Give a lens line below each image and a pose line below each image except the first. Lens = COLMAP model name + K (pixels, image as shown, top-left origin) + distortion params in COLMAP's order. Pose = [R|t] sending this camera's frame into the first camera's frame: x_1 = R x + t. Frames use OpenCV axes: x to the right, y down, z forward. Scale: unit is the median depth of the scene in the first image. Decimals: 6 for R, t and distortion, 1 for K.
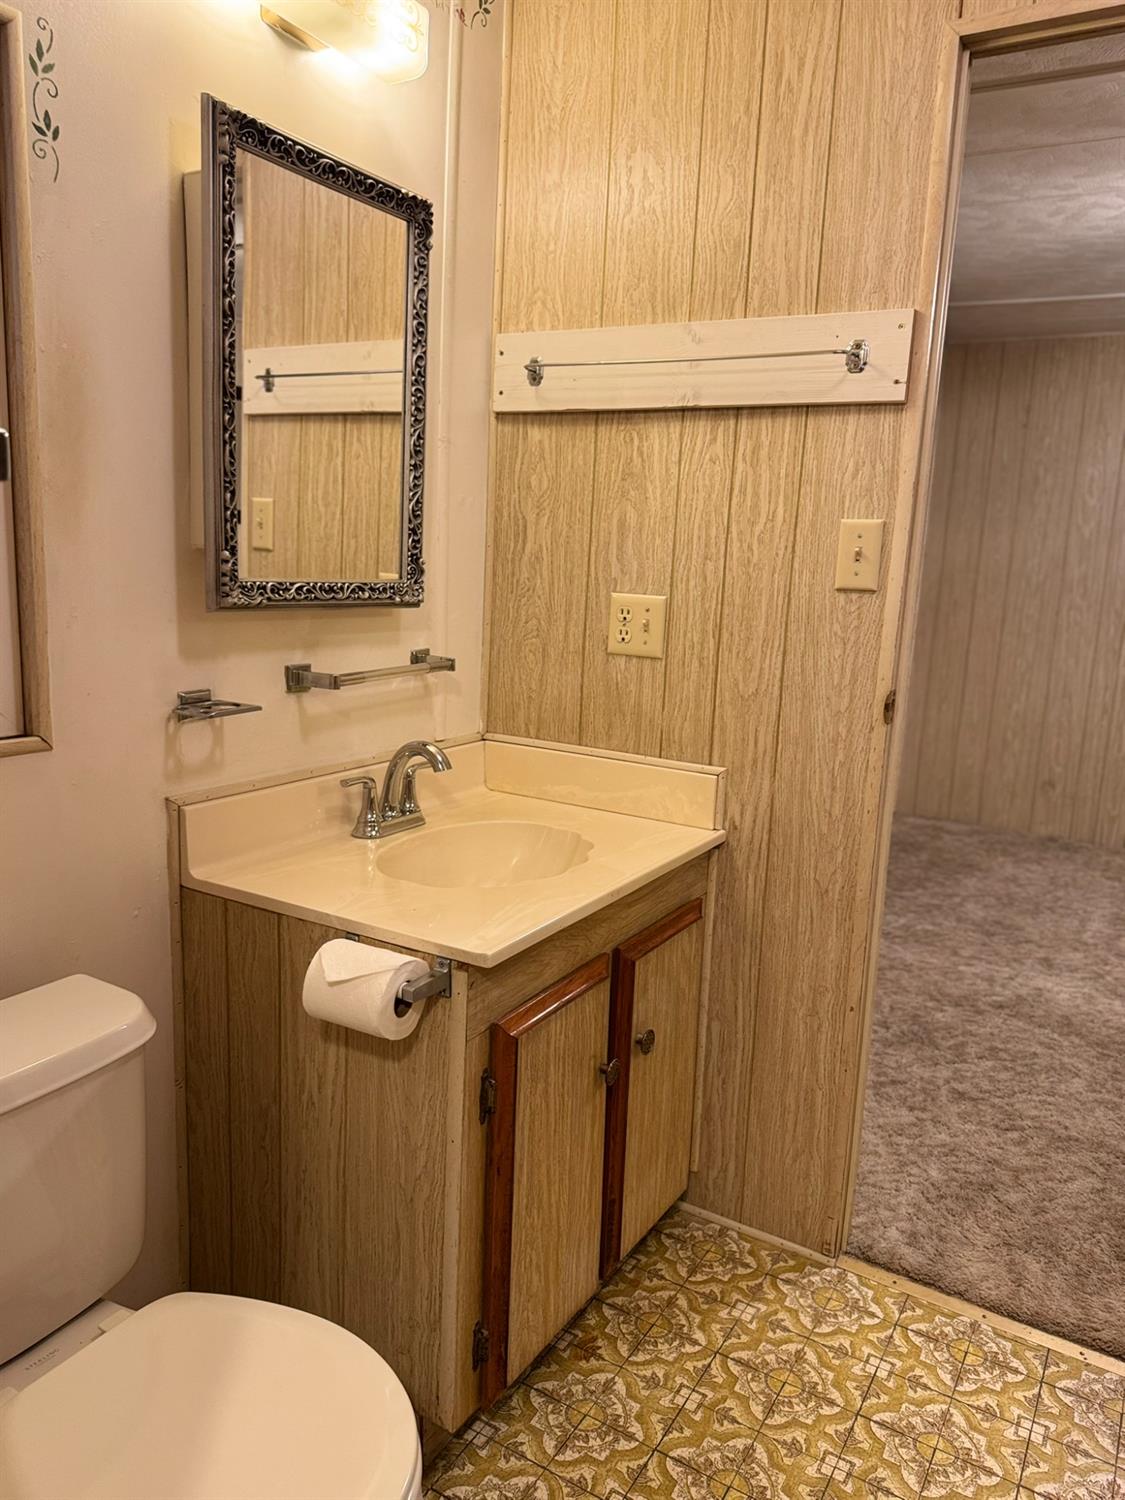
lens RADIAL K [[1064.8, 0, 571.2], [0, 1064.8, 760.8], [0, 0, 1]] dist [0.076786, -0.096292]
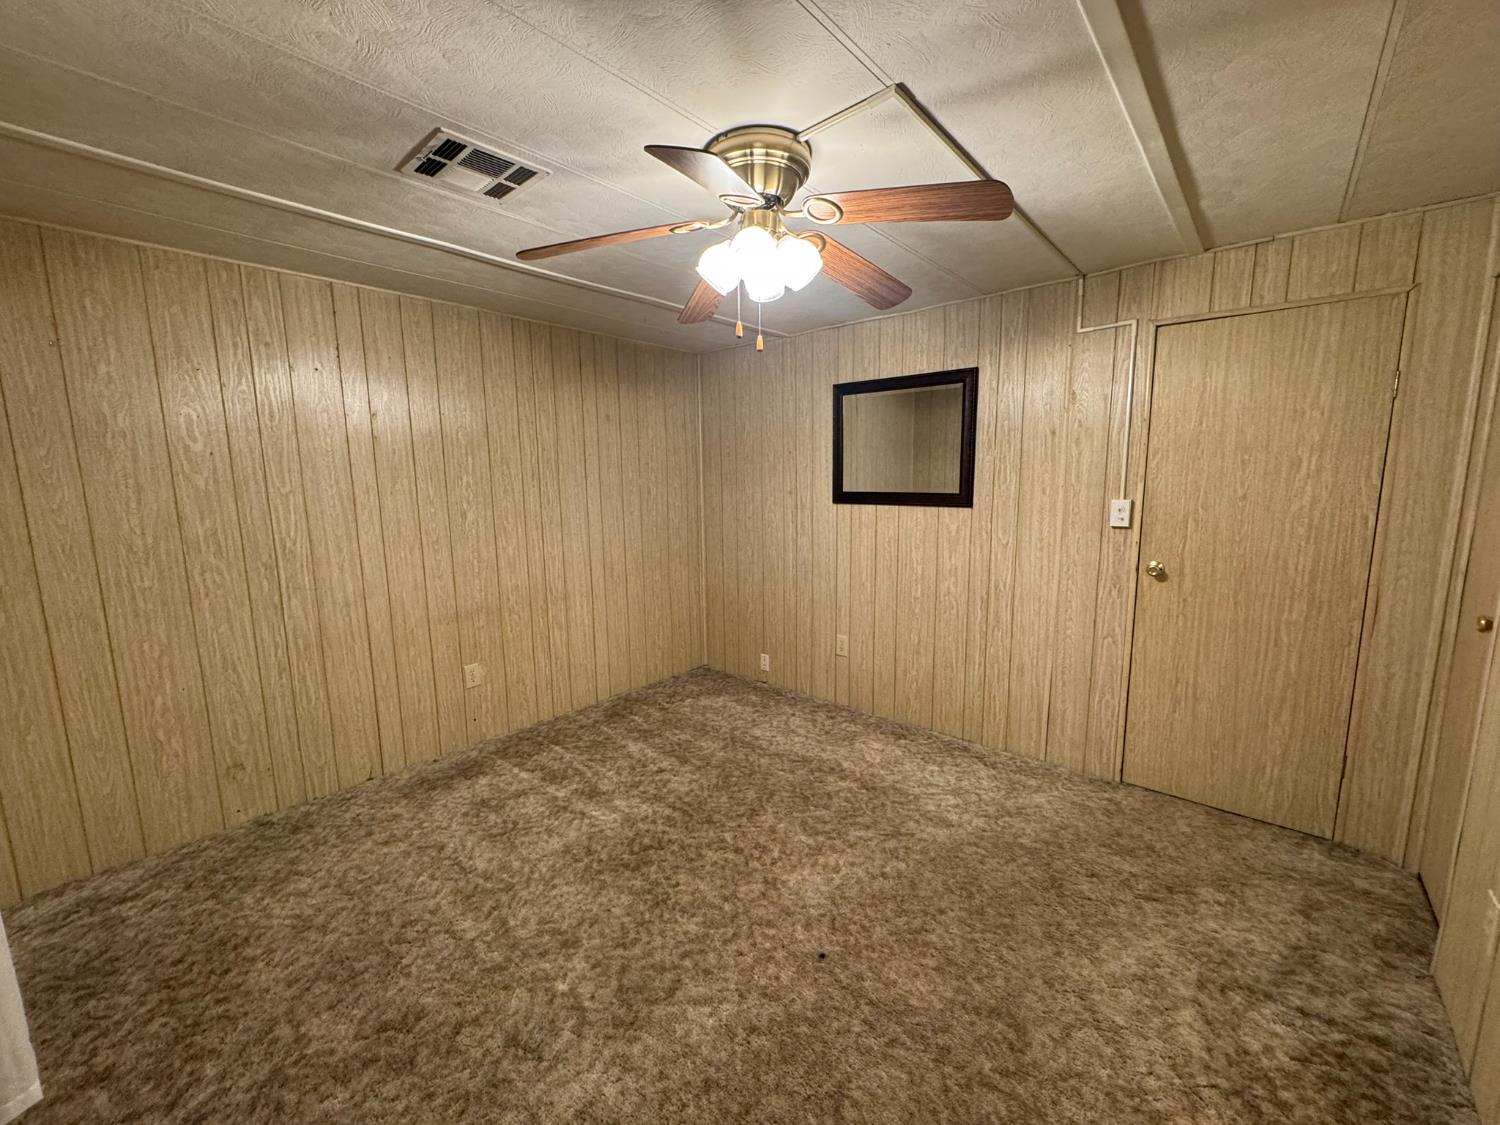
lens RADIAL K [[599.1, 0, 743.2], [0, 599.1, 558.3], [0, 0, 1]] dist [-0.006637, 0.001099]
pose [[0.175030, -0.191855, 0.965690, 0.099870], [0.213241, 0.964936, 0.153056, -0.153917], [-0.961194, 0.179135, 0.209804, 0.572434]]
